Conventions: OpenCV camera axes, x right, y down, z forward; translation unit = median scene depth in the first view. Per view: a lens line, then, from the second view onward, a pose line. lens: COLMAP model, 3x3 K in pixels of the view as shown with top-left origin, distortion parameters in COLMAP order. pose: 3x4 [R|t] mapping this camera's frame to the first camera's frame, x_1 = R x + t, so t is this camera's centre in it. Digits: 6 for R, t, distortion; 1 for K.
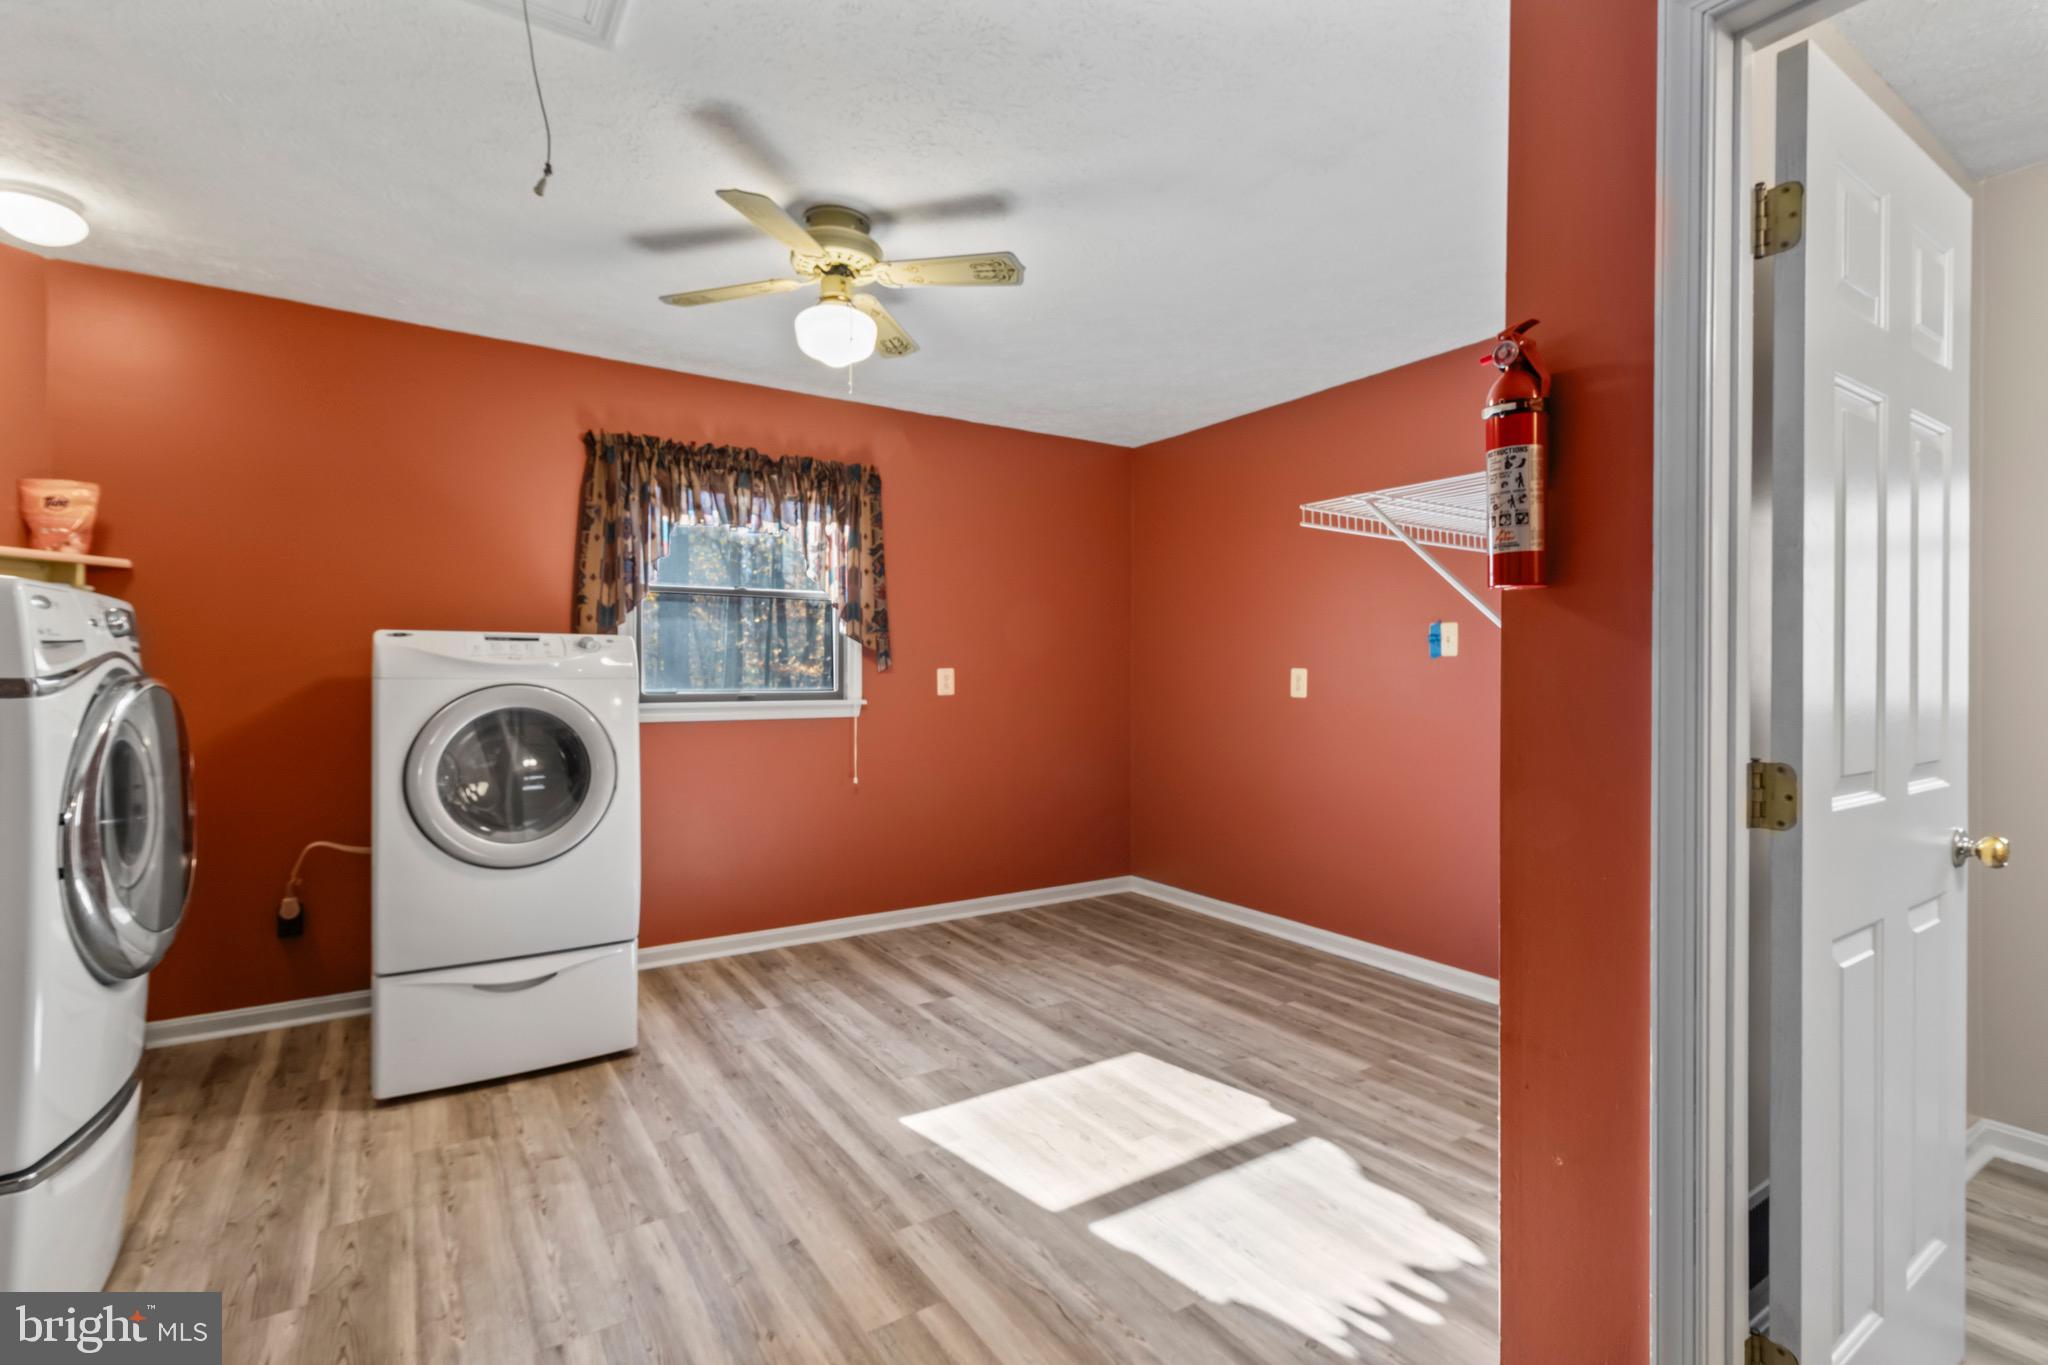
lens RADIAL K [[940.5, 0, 1030.1], [0, 940.5, 675.3], [0, 0, 1]] dist [0.005770, -0.000380]
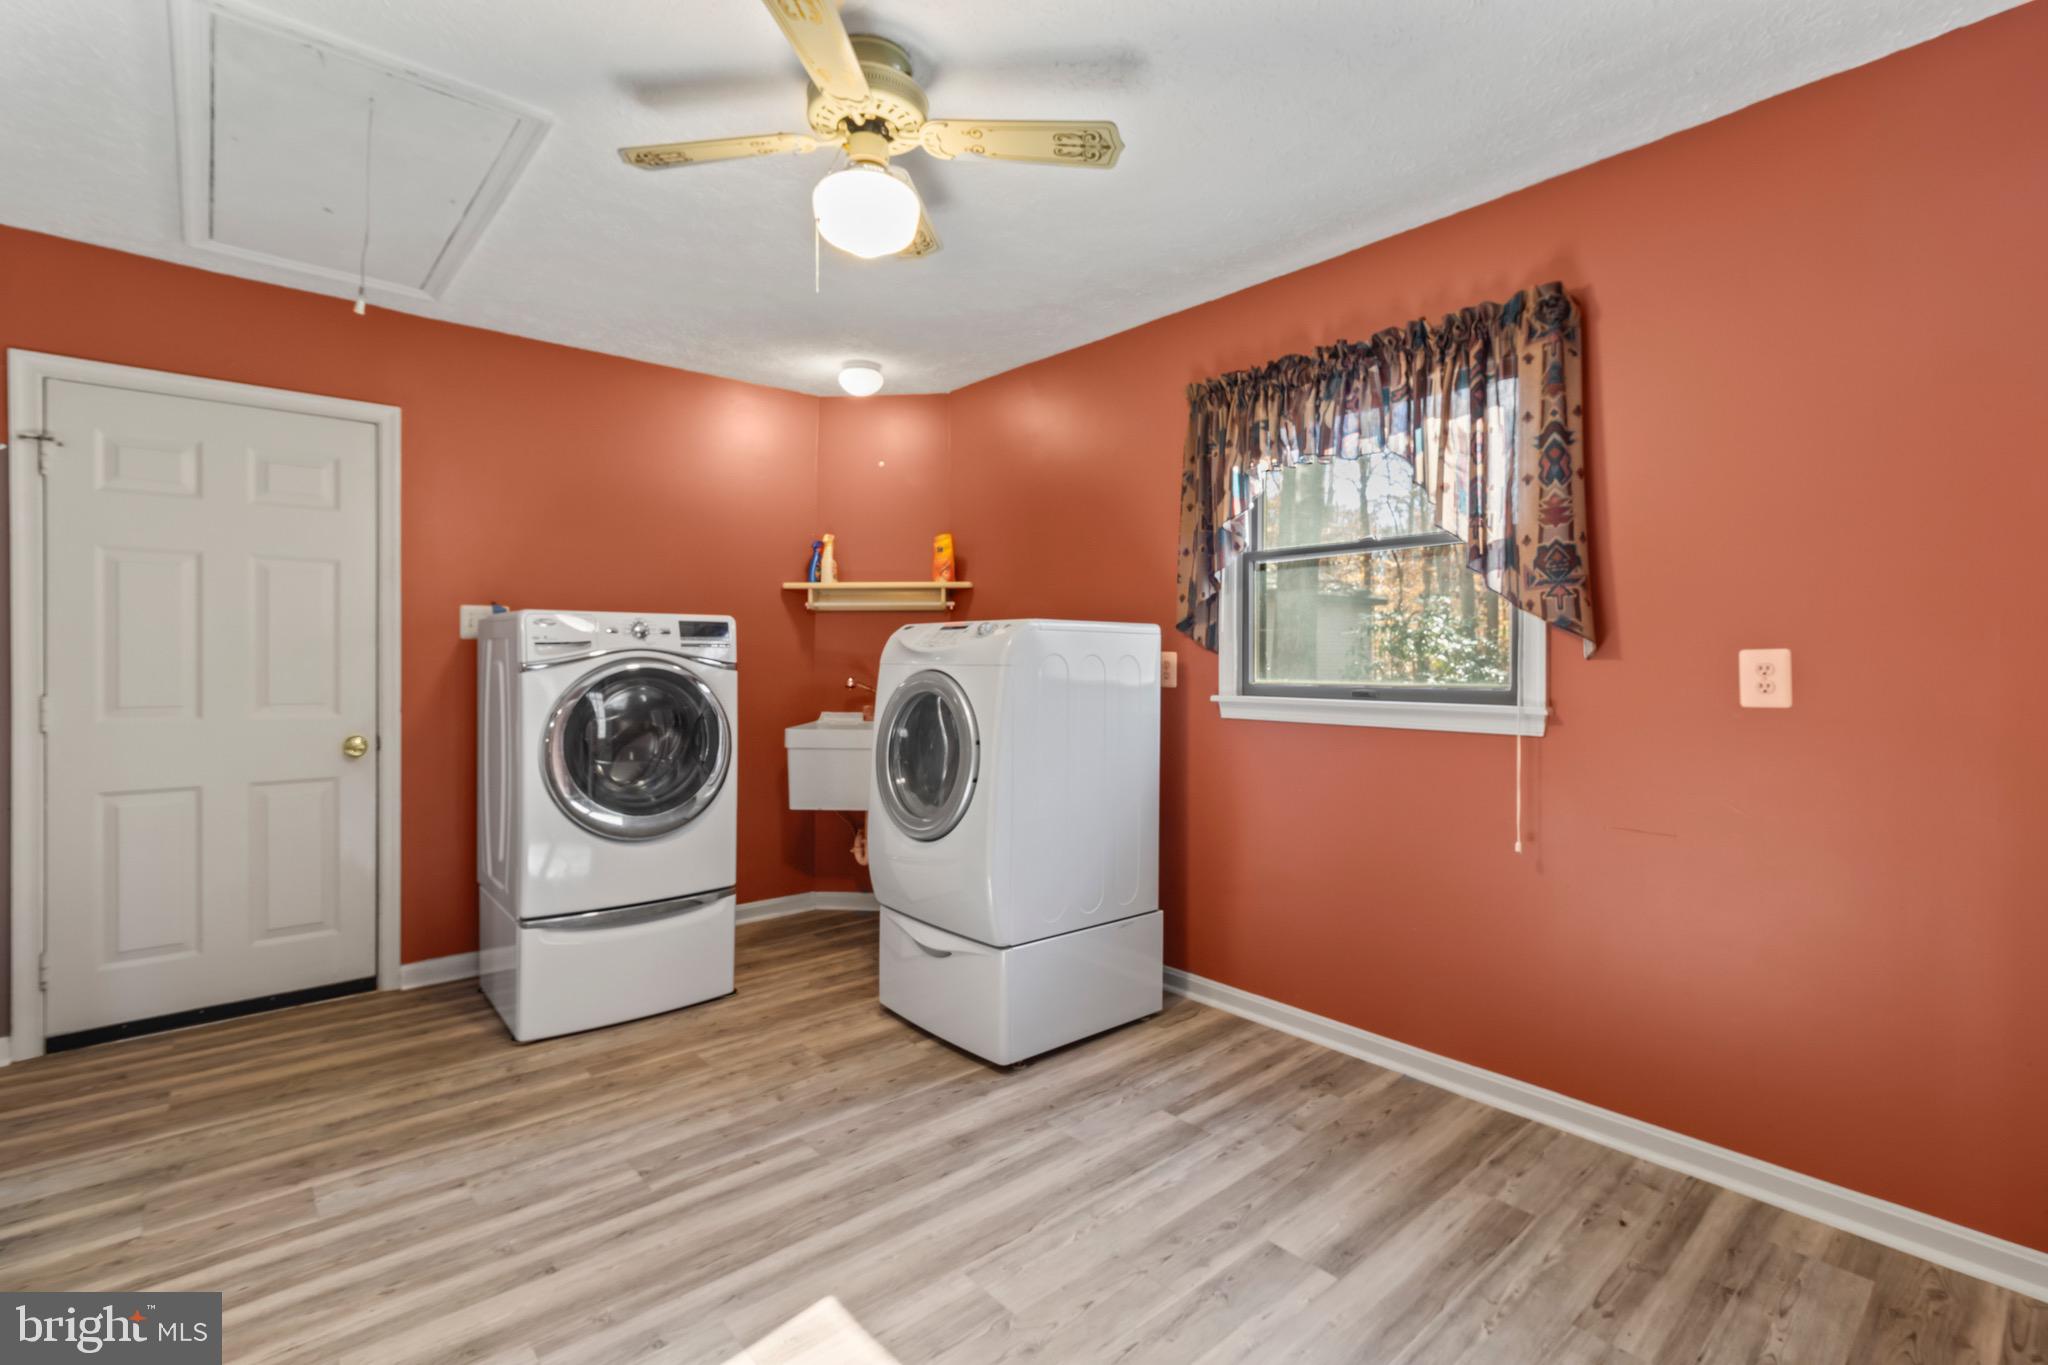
lens RADIAL K [[940.5, 0, 1036.7], [0, 940.5, 662.5], [0, 0, 1]] dist [0.005770, -0.000380]
pose [[0.129694, 0.003147, -0.991549, 0.452193], [-0.001592, 0.999994, 0.002966, -0.002426], [0.991553, 0.001194, 0.129698, 0.830519]]
